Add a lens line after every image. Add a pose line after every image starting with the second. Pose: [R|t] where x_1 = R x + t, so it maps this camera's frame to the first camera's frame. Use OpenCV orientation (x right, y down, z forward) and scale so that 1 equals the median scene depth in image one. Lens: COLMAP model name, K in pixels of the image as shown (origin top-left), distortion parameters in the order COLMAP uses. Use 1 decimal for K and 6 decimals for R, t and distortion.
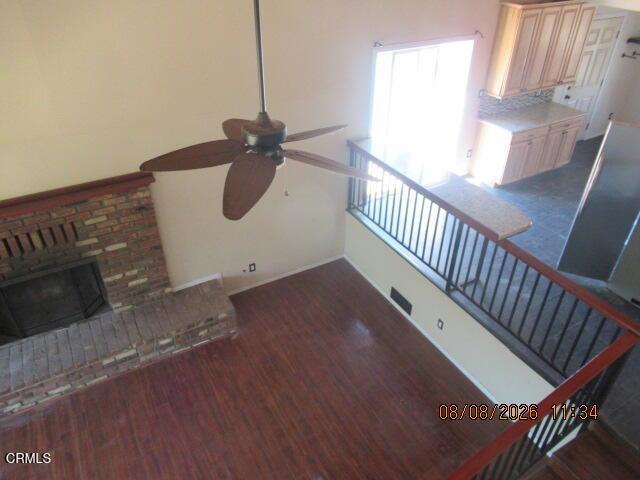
lens RADIAL K [[476.3, 0, 317.3], [0, 476.3, 242.3], [0, 0, 1]] dist [-0.007555, 0.000723]
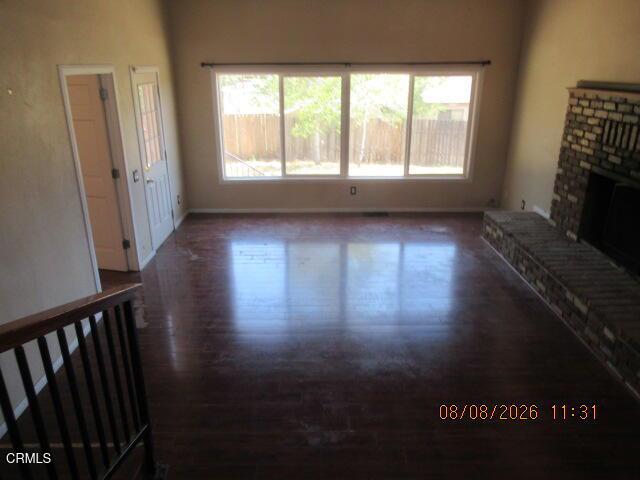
lens RADIAL K [[476.3, 0, 323.4], [0, 476.3, 241.5], [0, 0, 1]] dist [-0.007555, 0.000723]
pose [[-0.482868, 0.304246, -0.821141, 0.388183], [-0.490623, 0.682717, 0.541467, -0.047965], [0.725346, 0.664328, -0.180392, 0.734042]]
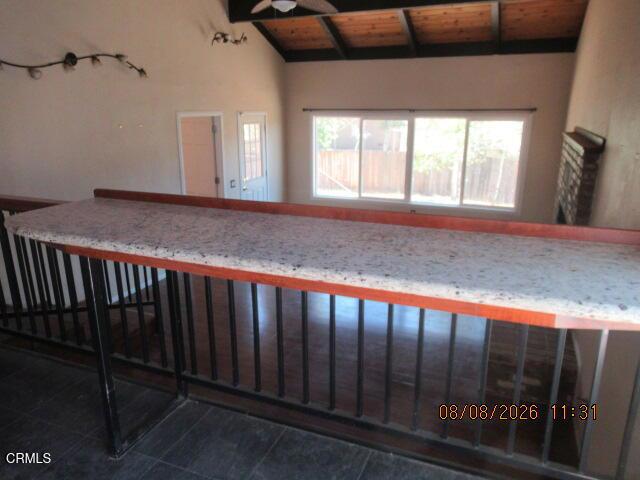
lens RADIAL K [[476.3, 0, 315.4], [0, 476.3, 239.7], [0, 0, 1]] dist [-0.007555, 0.000723]
pose [[-0.804116, 0.158219, -0.573031, 0.381996], [-0.335293, 0.675270, 0.656954, -0.343582], [0.490893, 0.720400, -0.489946, 1.146580]]
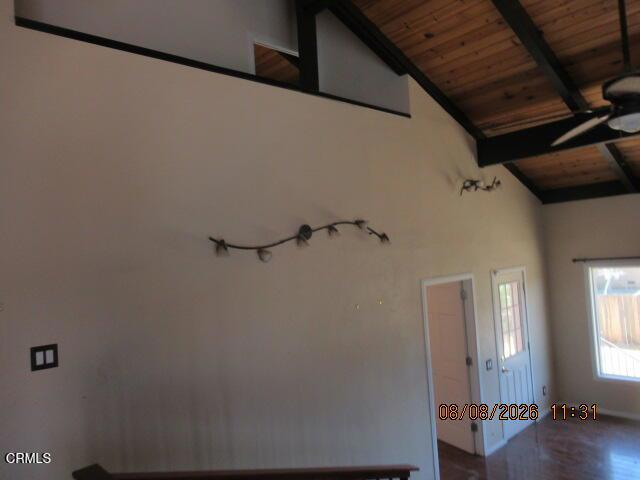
lens RADIAL K [[476.3, 0, 320.4], [0, 476.3, 242.1], [0, 0, 1]] dist [-0.007555, 0.000723]
pose [[-0.972957, 0.061148, -0.222744, 0.326573], [-0.066050, 0.850406, 0.521964, -0.200862], [0.221340, 0.522561, -0.823370, 0.850595]]
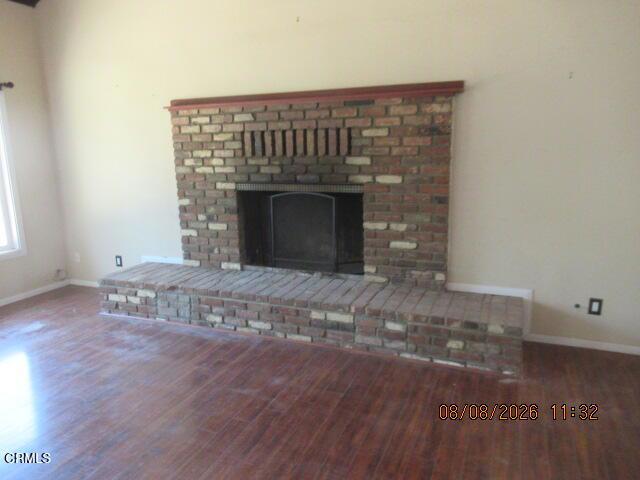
lens RADIAL K [[476.3, 0, 318.2], [0, 476.3, 243.7], [0, 0, 1]] dist [-0.007555, 0.000723]
pose [[0.613961, 0.151409, -0.774679, 0.100723], [-0.424961, 0.890459, -0.162759, 0.255561], [0.665177, 0.429136, 0.611050, 0.482287]]
